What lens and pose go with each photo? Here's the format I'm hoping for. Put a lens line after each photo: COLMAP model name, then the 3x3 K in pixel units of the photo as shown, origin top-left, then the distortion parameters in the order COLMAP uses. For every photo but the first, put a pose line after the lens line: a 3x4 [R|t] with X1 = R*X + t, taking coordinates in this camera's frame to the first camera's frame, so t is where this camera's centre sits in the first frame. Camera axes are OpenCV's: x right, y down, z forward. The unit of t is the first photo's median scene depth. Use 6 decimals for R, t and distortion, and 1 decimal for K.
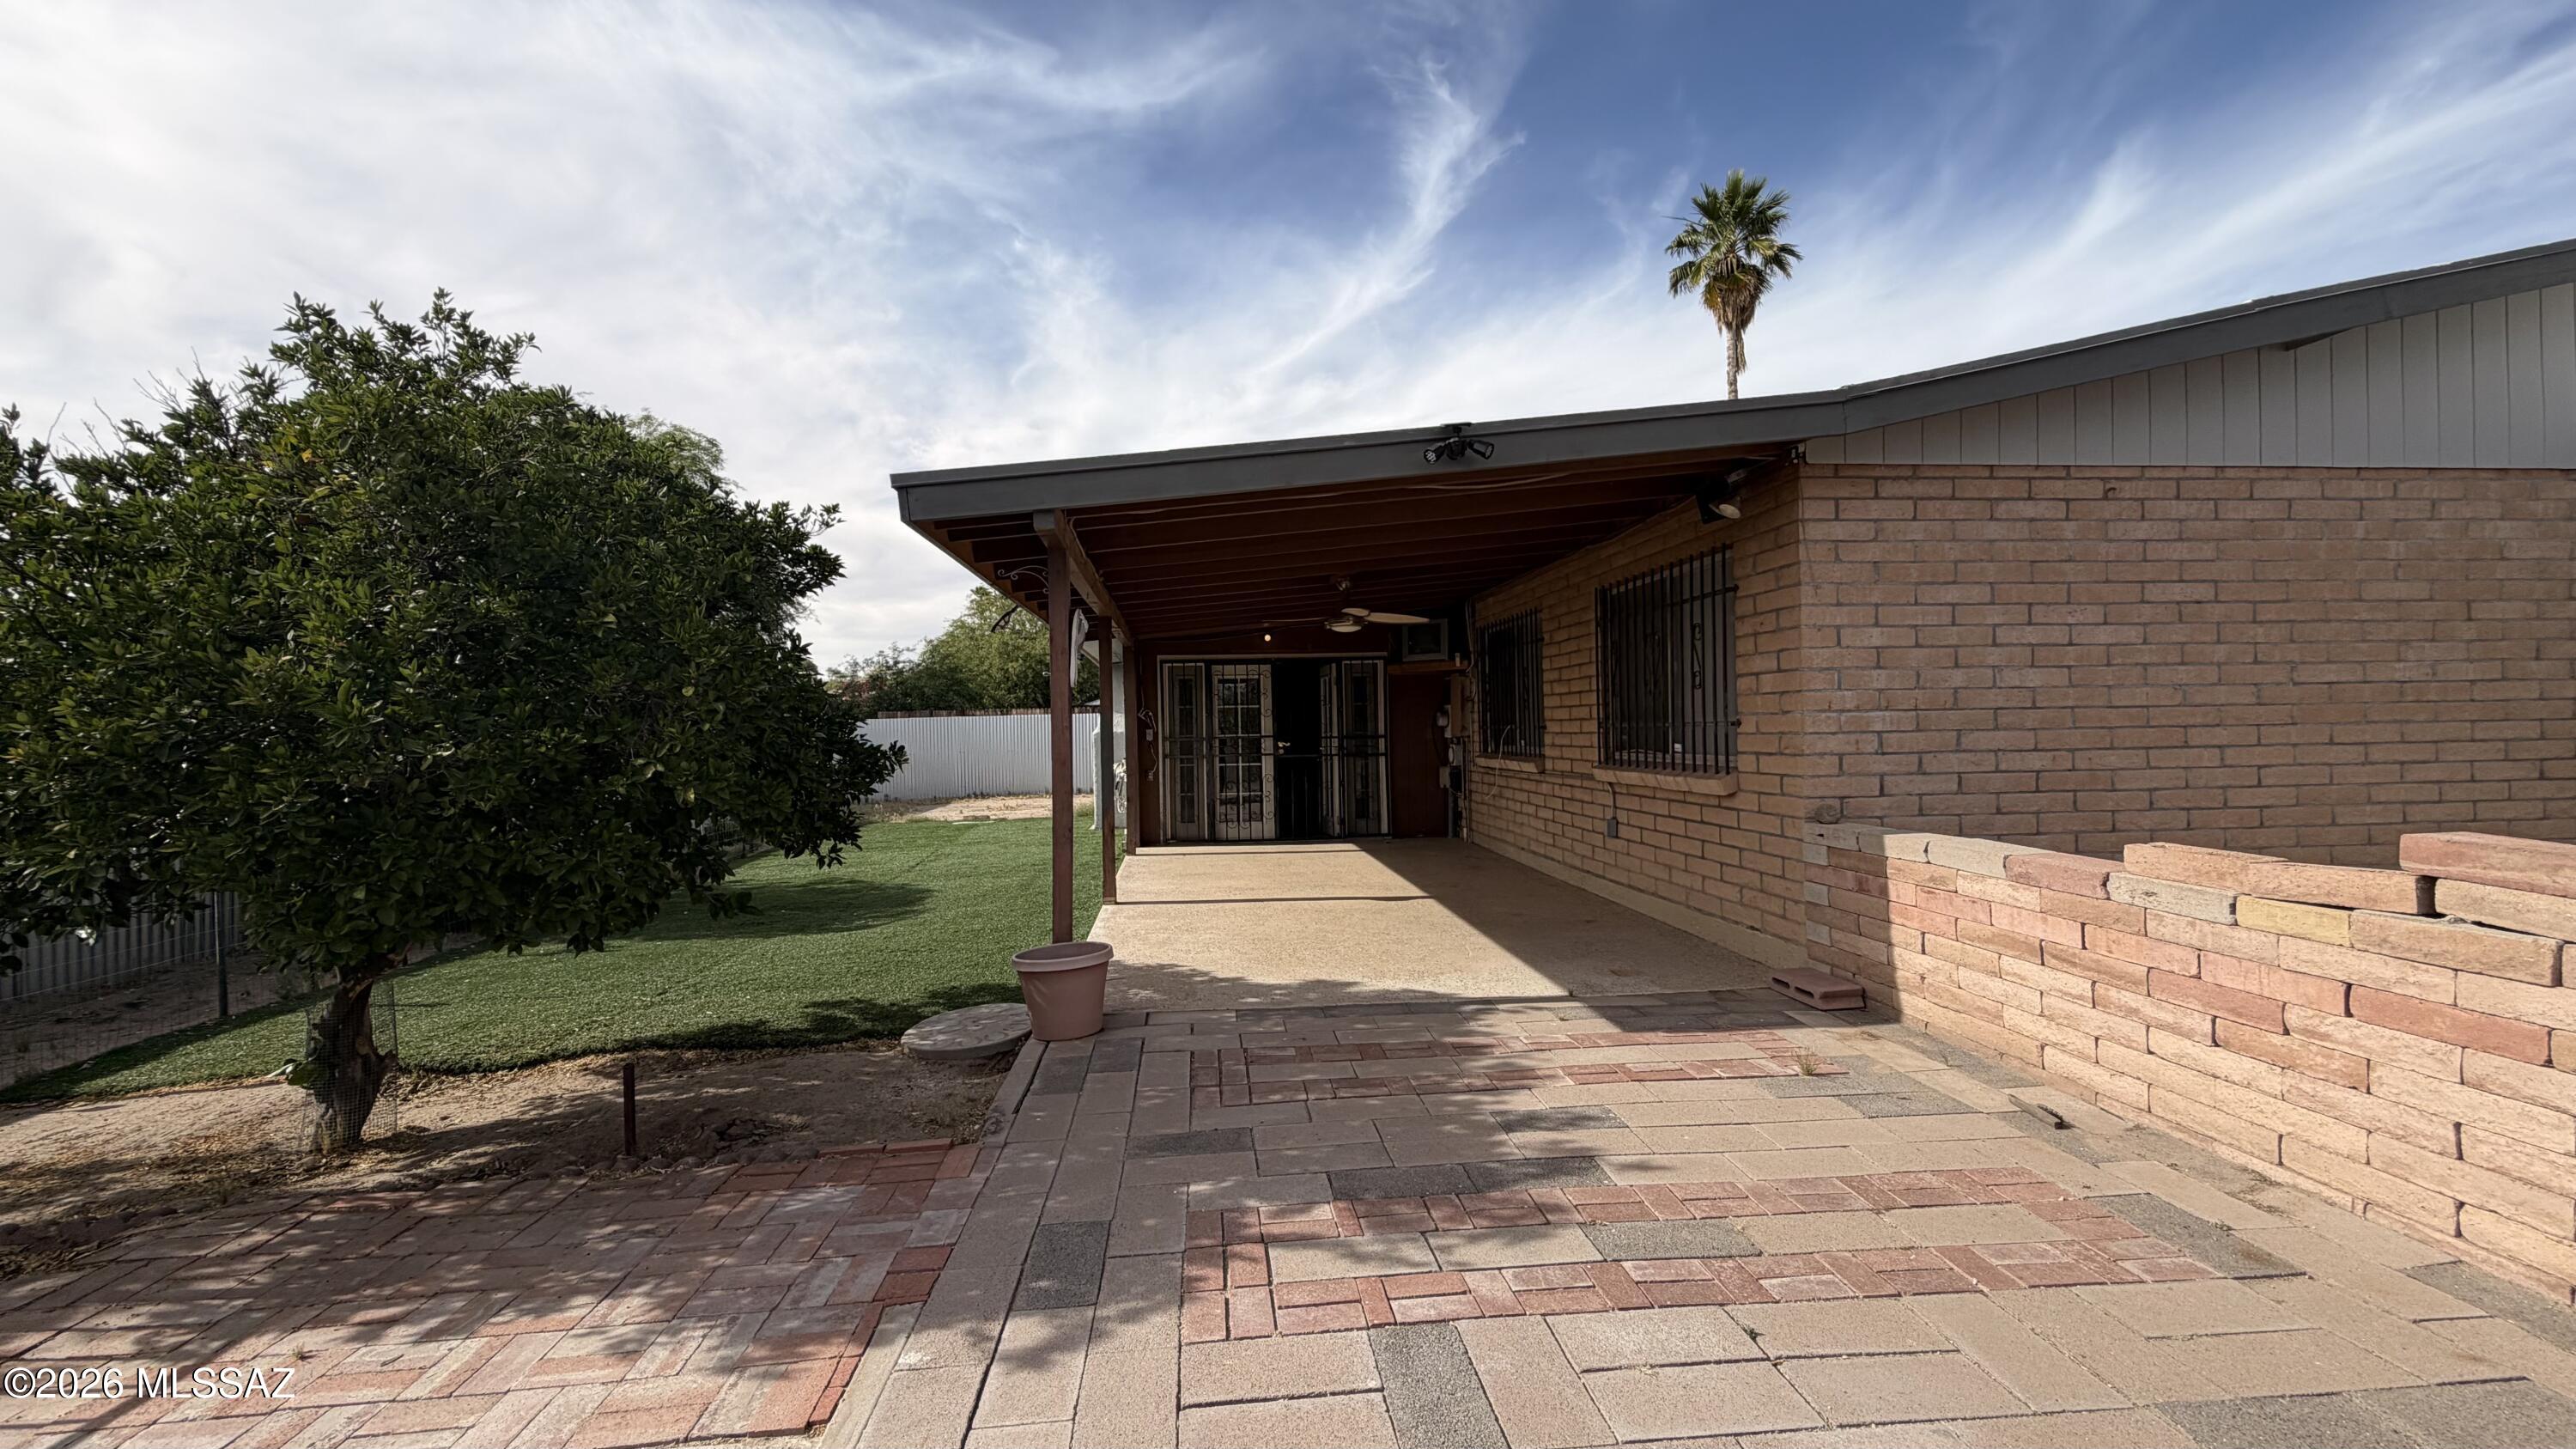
lens RADIAL K [[1027.9, 0, 1275.9], [0, 1027.9, 726.2], [0, 0, 1]] dist [0.000363, 0.000380]
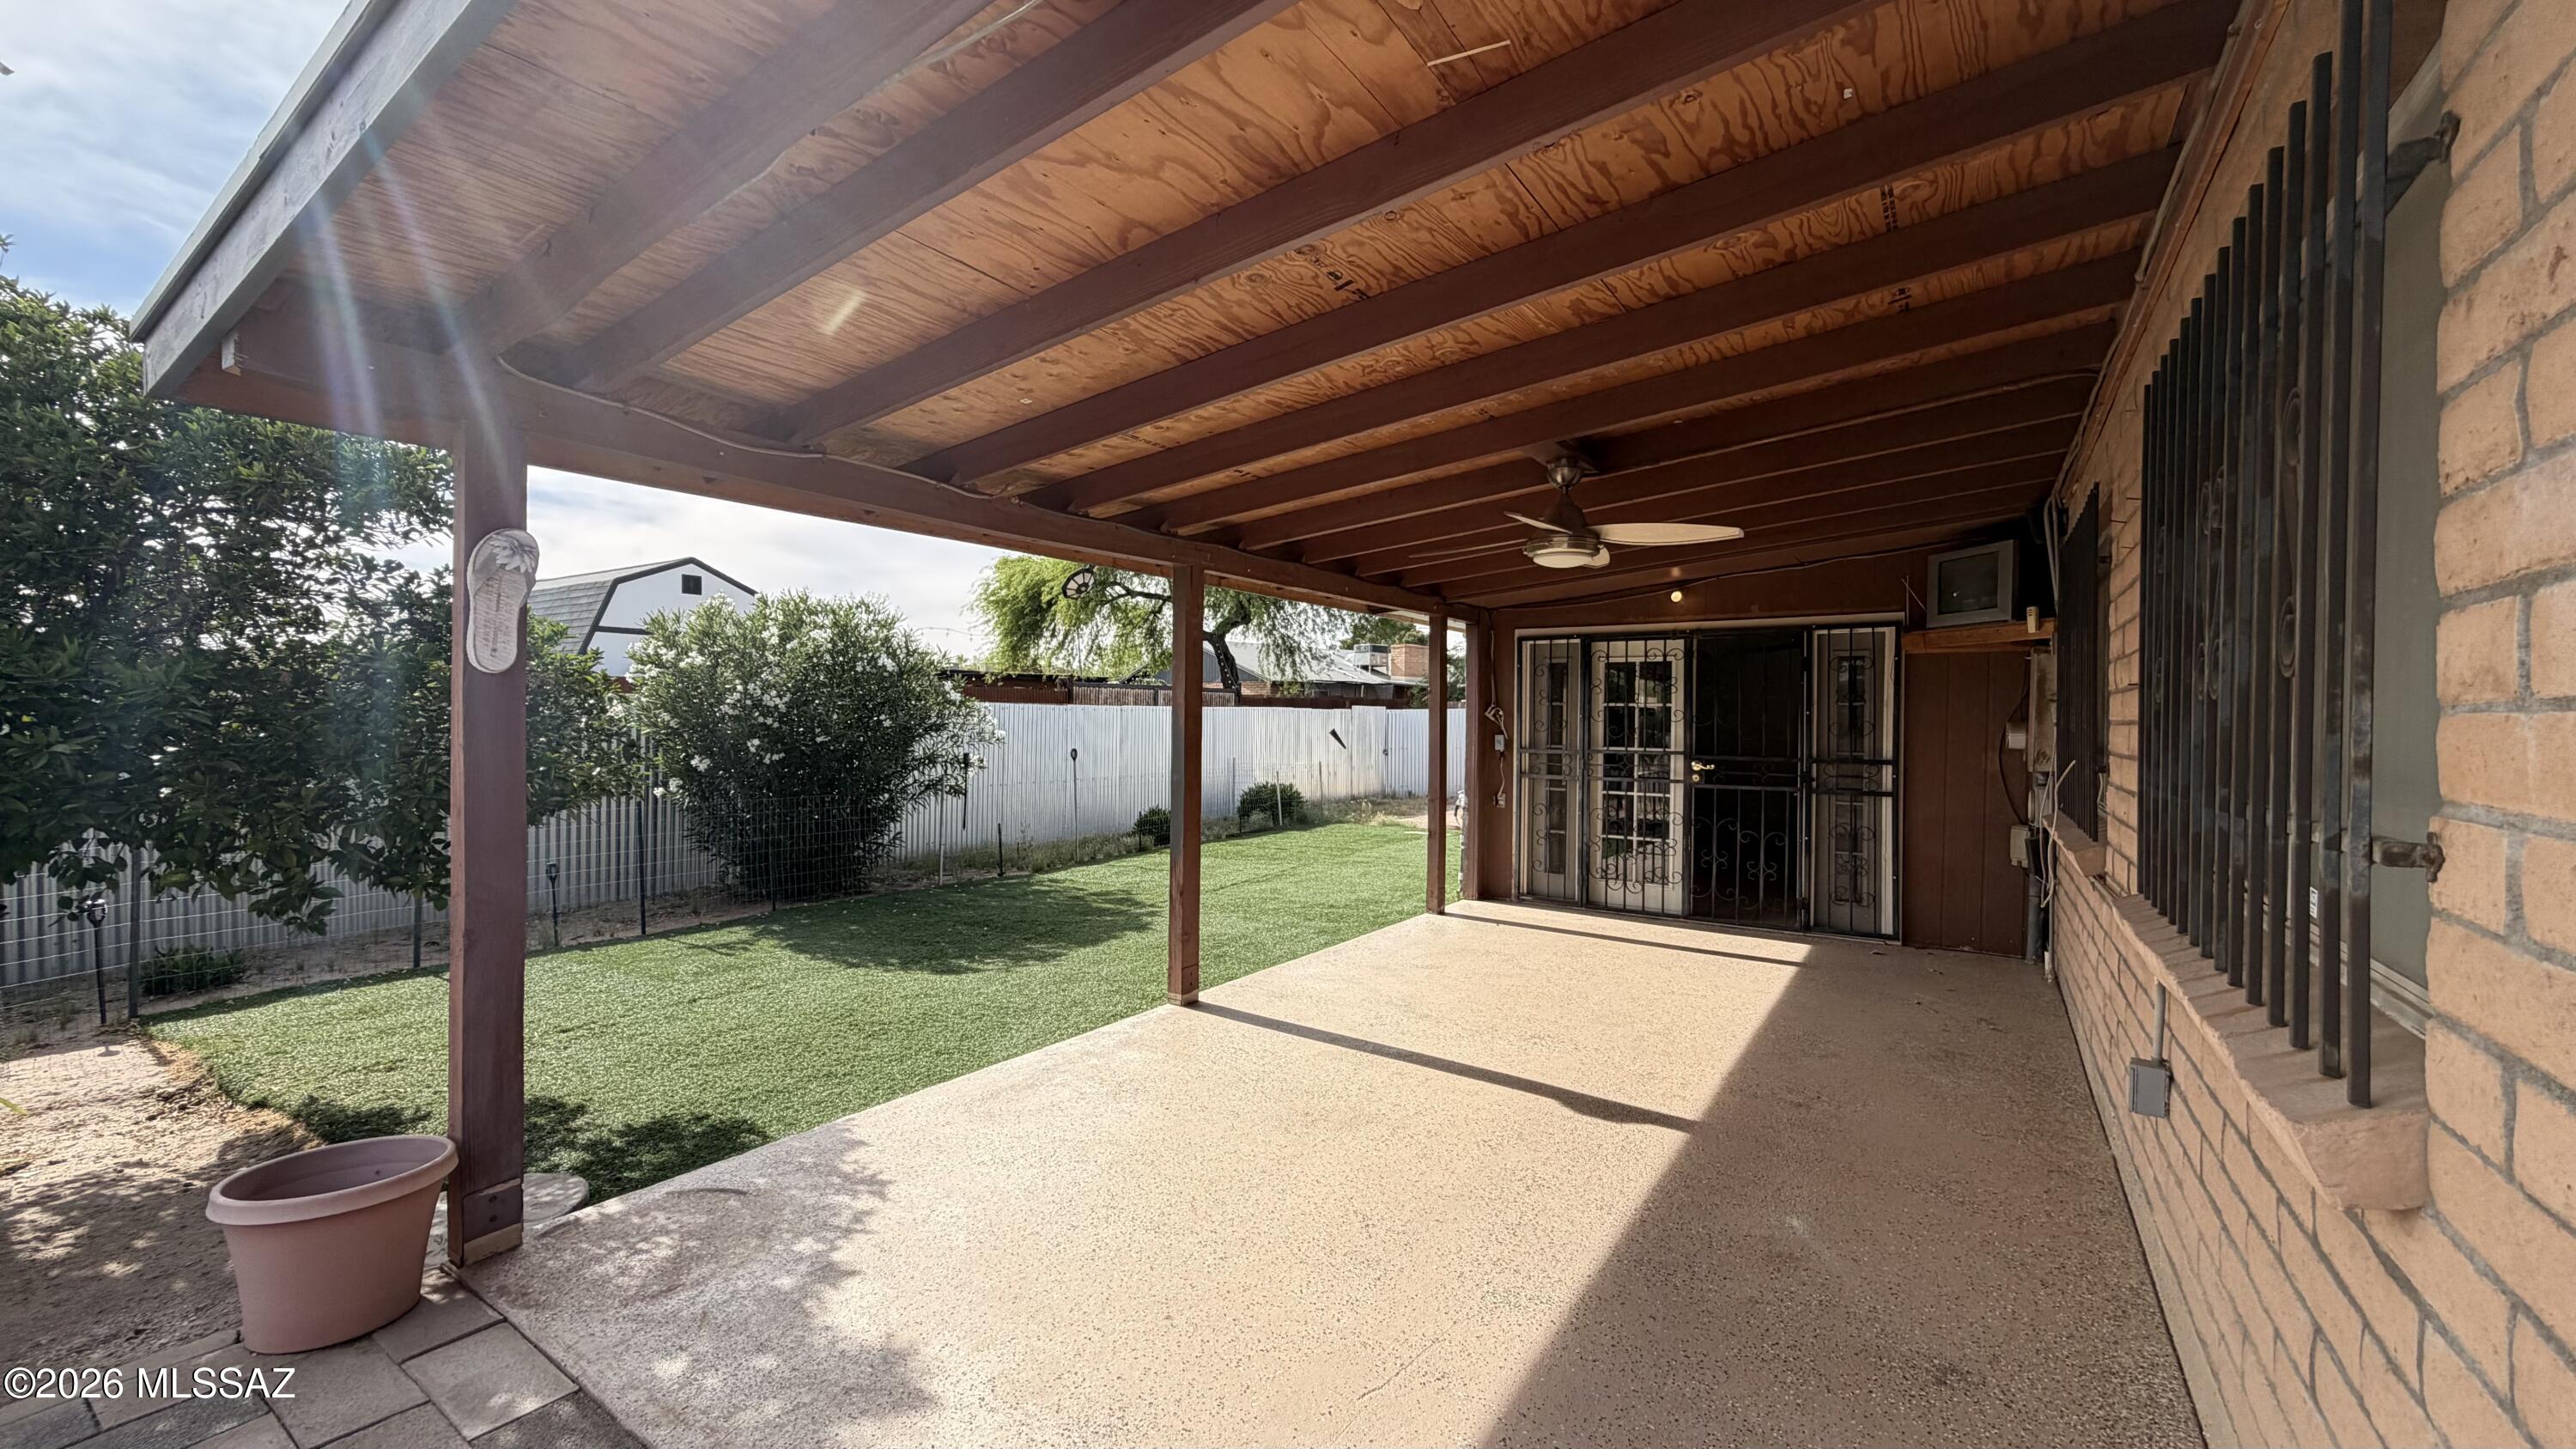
lens RADIAL K [[1027.9, 0, 1275.9], [0, 1027.9, 726.2], [0, 0, 1]] dist [0.000363, 0.000380]
pose [[0.781348, 0.031876, -0.623281, 0.194537], [-0.025942, 0.999490, 0.018595, -0.011966], [0.623556, 0.001640, 0.781777, 0.349501]]
